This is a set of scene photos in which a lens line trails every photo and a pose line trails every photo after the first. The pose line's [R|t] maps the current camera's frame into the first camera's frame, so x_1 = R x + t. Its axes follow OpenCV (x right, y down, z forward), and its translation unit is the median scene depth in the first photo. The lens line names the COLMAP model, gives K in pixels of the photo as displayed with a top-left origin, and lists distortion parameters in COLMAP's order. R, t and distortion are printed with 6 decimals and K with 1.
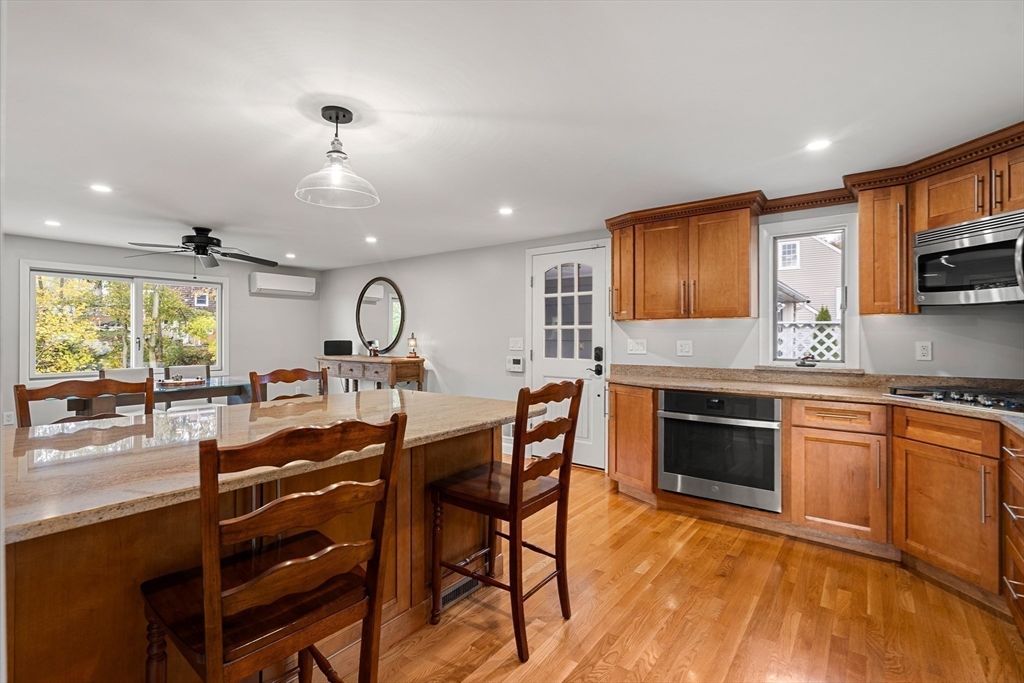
lens RADIAL K [[469.4, 0, 508.1], [0, 469.4, 339.1], [0, 0, 1]] dist [0.003617, 0.000640]
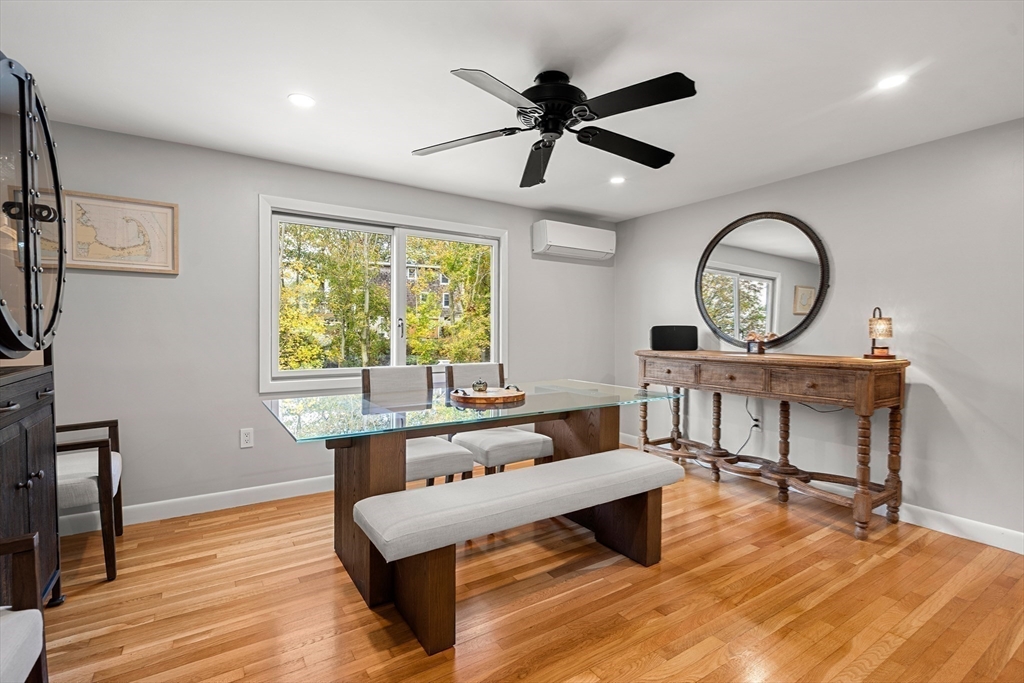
lens RADIAL K [[469.4, 0, 508.1], [0, 469.4, 339.1], [0, 0, 1]] dist [0.003617, 0.000640]
pose [[0.944135, 0.007808, -0.329467, -0.547520], [-0.004866, 0.999941, 0.009753, 0.022936], [0.329523, -0.007605, 0.944117, 0.549917]]
